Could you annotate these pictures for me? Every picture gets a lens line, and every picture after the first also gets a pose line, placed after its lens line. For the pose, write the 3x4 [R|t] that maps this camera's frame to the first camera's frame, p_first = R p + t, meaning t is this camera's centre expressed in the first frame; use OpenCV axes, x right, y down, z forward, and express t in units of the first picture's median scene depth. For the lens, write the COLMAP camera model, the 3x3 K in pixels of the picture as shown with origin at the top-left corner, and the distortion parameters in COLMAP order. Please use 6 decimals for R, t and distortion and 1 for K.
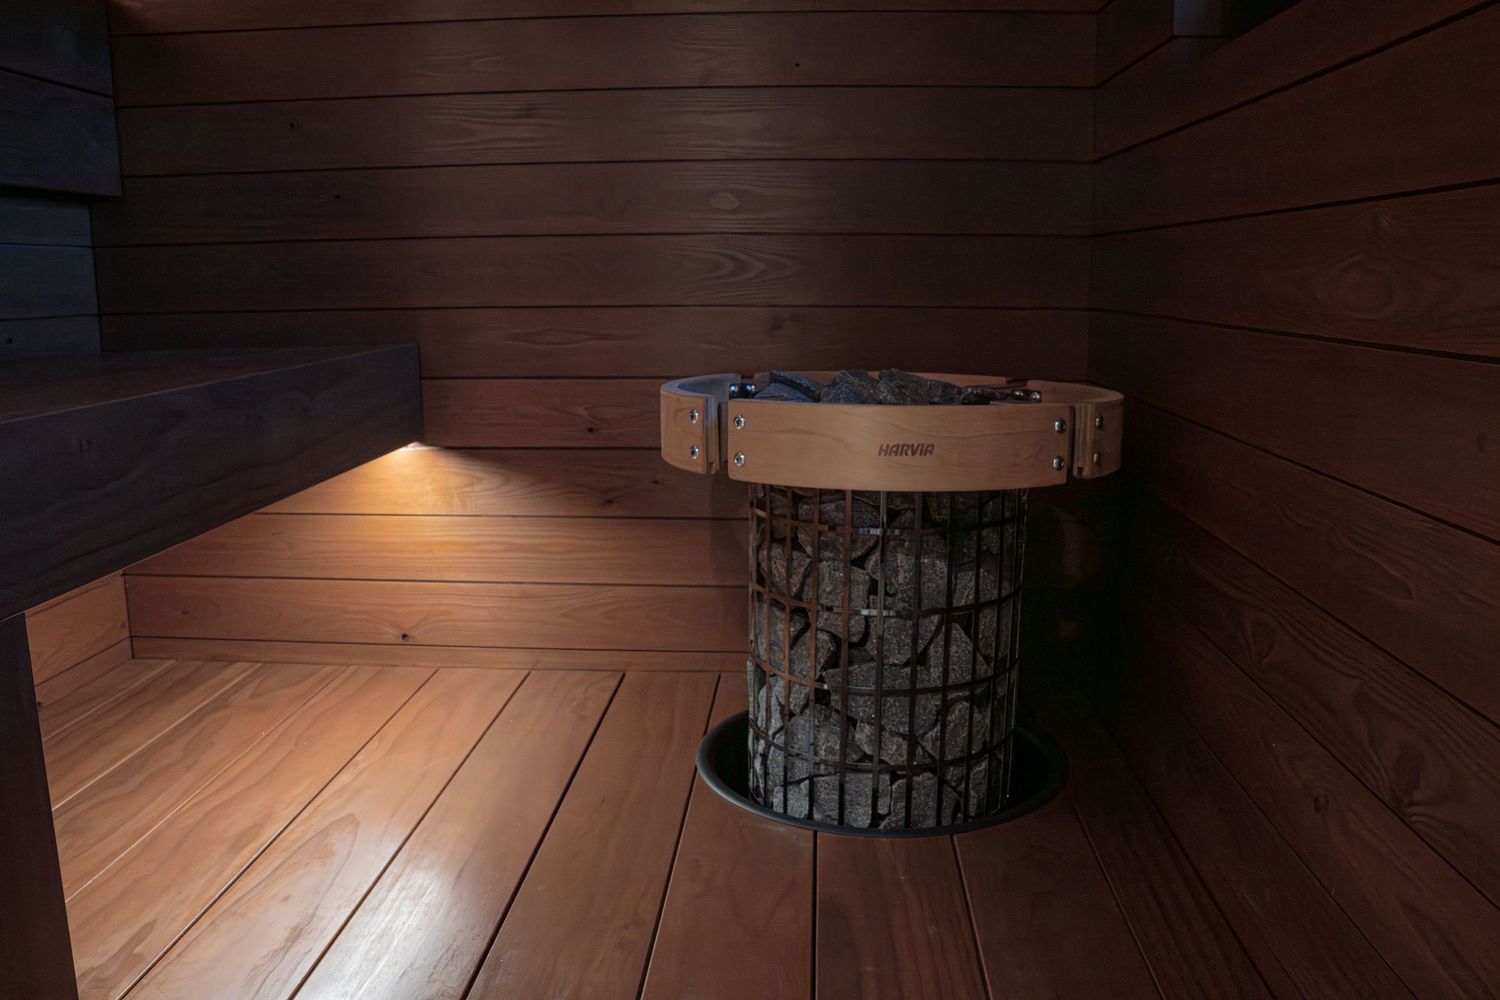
lens RADIAL K [[1219.5, 0, 750.0], [0, 1219.5, 500.0], [0, 0, 1]] dist [-0.191262, 0.162374]
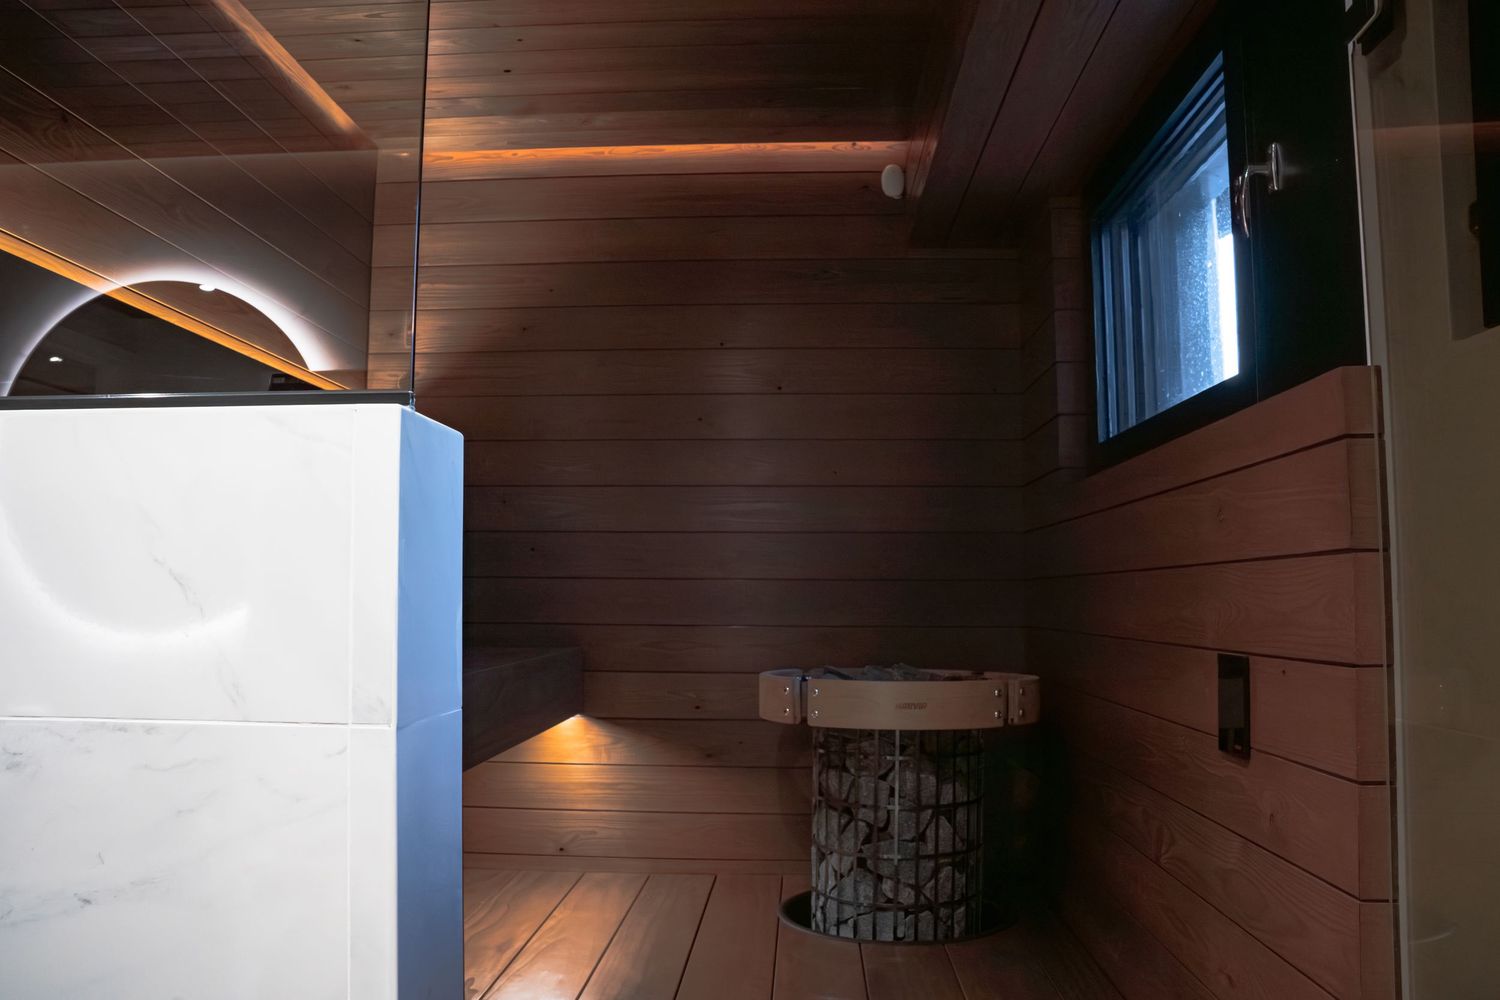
lens RADIAL K [[1219.5, 0, 750.0], [0, 1219.5, 500.0], [0, 0, 1]] dist [-0.191262, 0.162374]
pose [[0.999923, 0.006675, 0.010472, -0.110268], [-0.003724, 0.965622, -0.259923, 0.111205], [-0.011847, 0.259864, 0.965573, -0.678023]]
